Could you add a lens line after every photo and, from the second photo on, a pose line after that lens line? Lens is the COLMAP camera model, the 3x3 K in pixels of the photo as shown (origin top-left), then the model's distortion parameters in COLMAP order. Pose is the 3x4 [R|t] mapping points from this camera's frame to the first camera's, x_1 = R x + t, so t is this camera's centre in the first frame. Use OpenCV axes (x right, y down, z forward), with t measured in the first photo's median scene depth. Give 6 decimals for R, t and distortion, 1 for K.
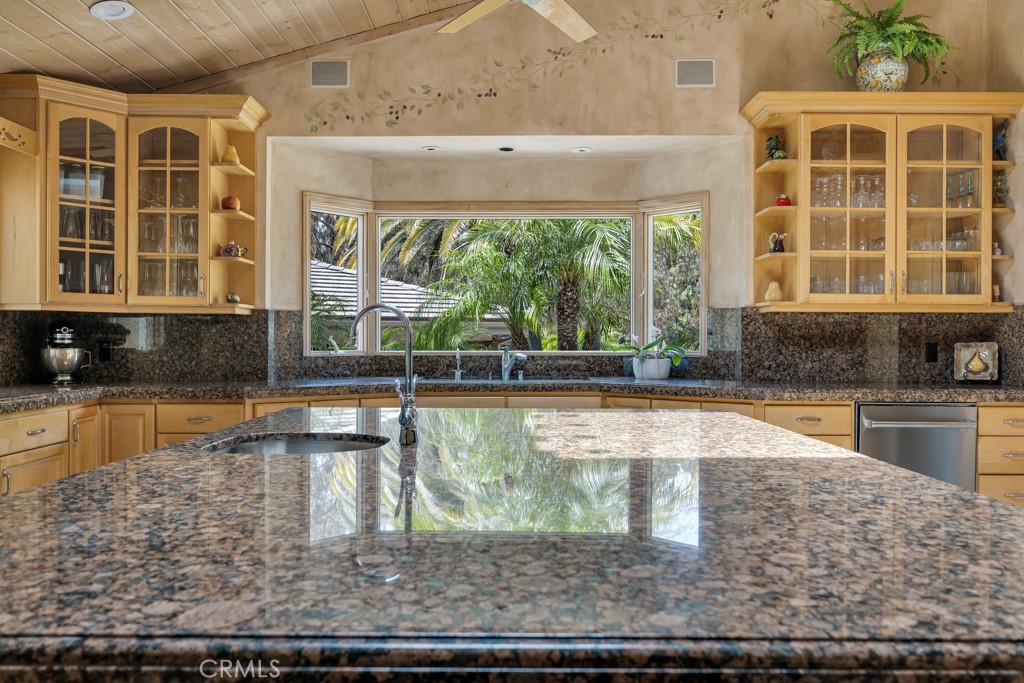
lens RADIAL K [[796.8, 0, 515.8], [0, 796.8, 343.6], [0, 0, 1]] dist [-0.000248, 0.003071]
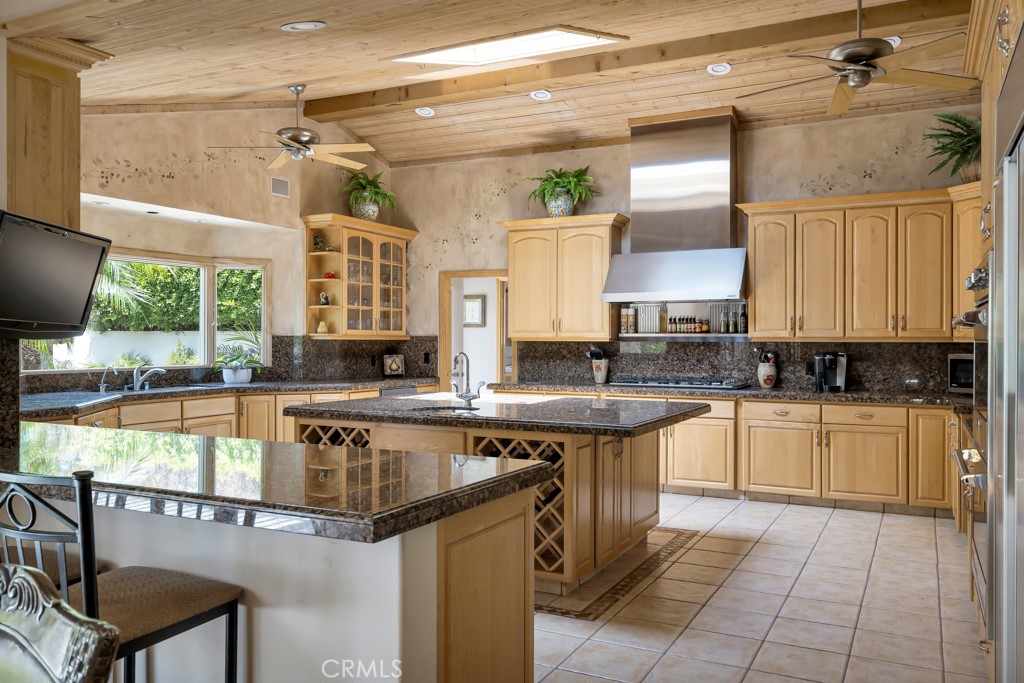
lens RADIAL K [[796.8, 0, 511.4], [0, 796.8, 338.6], [0, 0, 1]] dist [-0.000248, 0.003071]
pose [[0.444854, -0.003666, 0.895596, -0.981191], [0.000018, 0.999992, 0.004084, -0.046510], [-0.895603, -0.001801, 0.444850, -0.110316]]
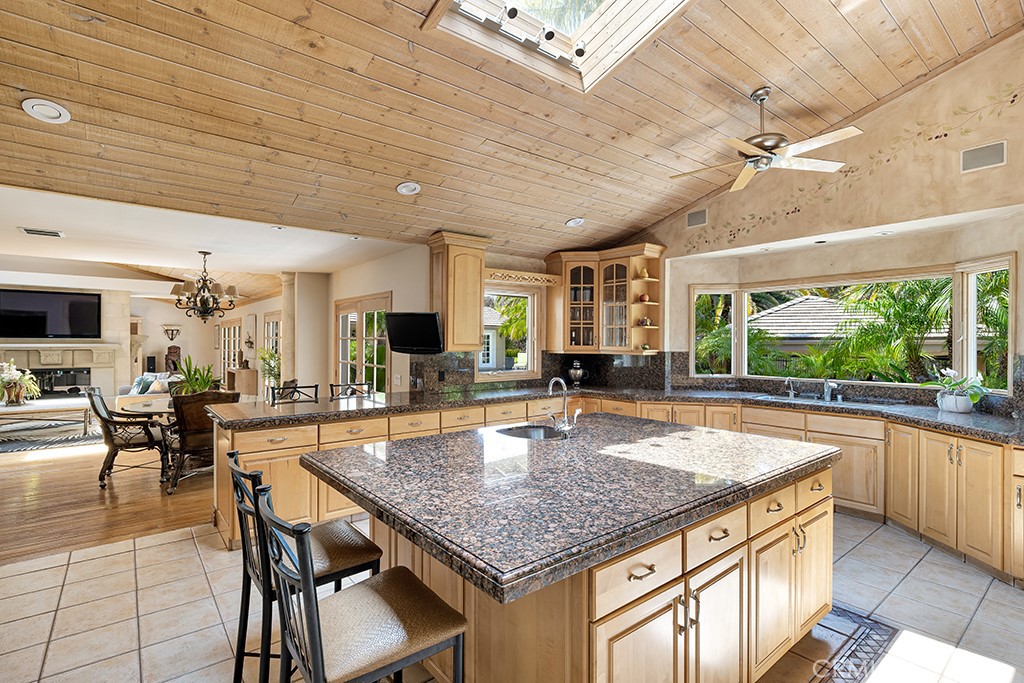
lens RADIAL K [[492.1, 0, 505.0], [0, 492.1, 342.8], [0, 0, 1]] dist [0.004530, 0.000067]
pose [[0.623070, -0.000461, -0.782166, 0.356104], [-0.003020, 0.999991, -0.002995, -0.059975], [0.782160, 0.004228, 0.623063, -0.008768]]
